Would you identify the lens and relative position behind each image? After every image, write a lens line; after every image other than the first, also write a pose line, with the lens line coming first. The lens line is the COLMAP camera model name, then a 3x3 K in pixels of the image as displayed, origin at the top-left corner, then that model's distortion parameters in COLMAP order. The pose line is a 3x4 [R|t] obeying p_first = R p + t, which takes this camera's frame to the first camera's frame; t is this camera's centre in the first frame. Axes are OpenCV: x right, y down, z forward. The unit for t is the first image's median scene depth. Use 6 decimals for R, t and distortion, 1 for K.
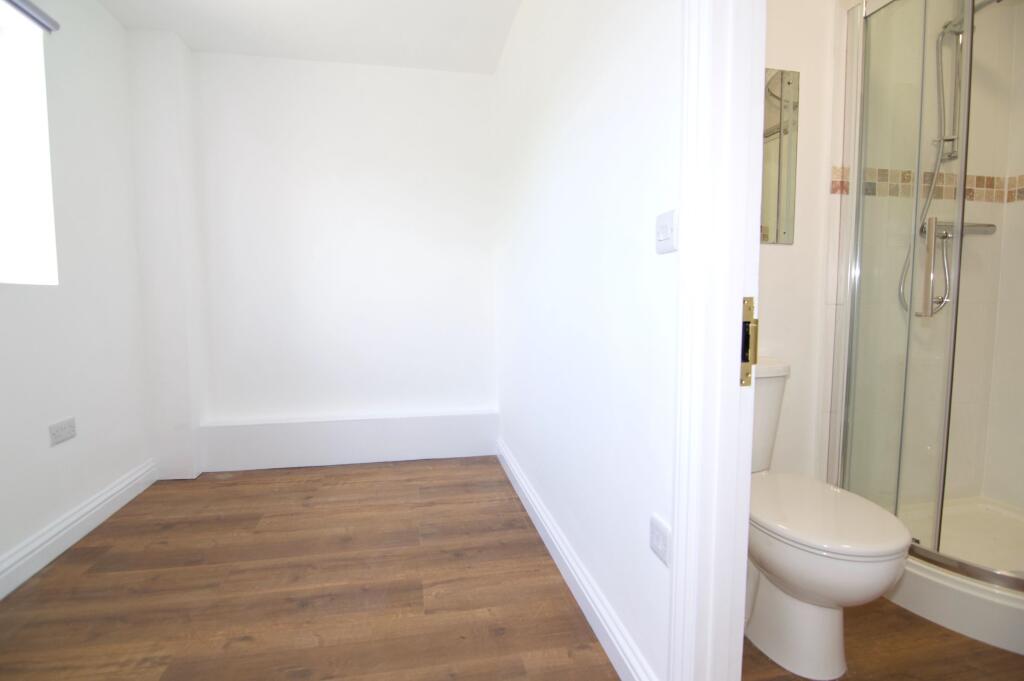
lens RADIAL K [[503.5, 0, 514.6], [0, 503.5, 341.2], [0, 0, 1]] dist [-0.020403, -0.000089]
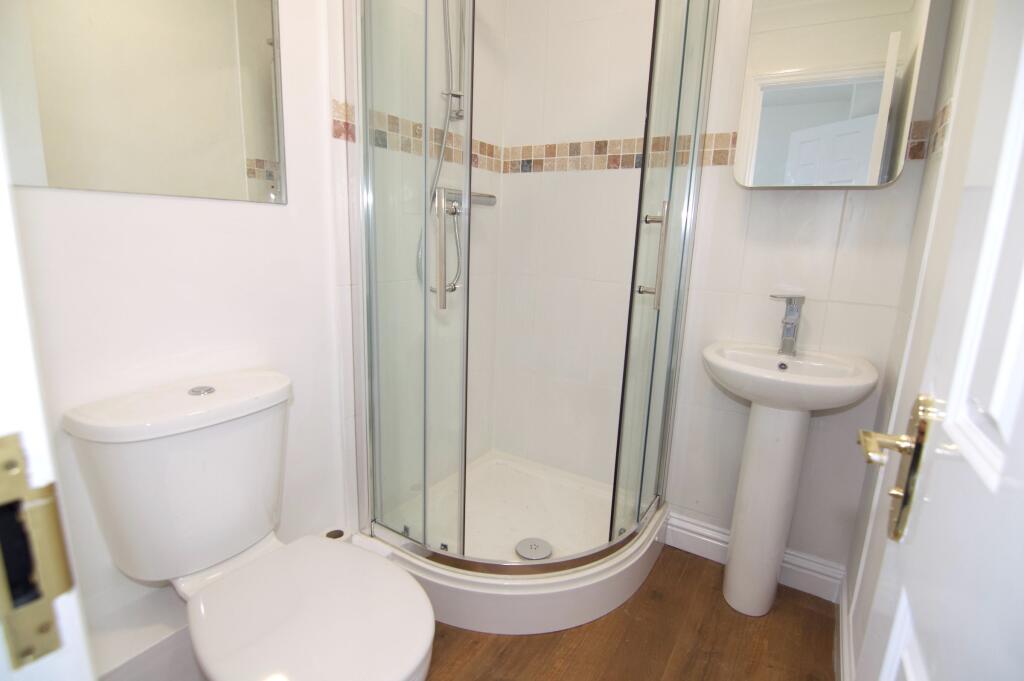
lens RADIAL K [[503.5, 0, 511.0], [0, 503.5, 340.5], [0, 0, 1]] dist [-0.020403, -0.000089]
pose [[0.688607, -0.123519, 0.714537, 0.241054], [0.024267, 0.988759, 0.147537, -0.098088], [-0.724729, -0.084255, 0.683864, 0.264995]]
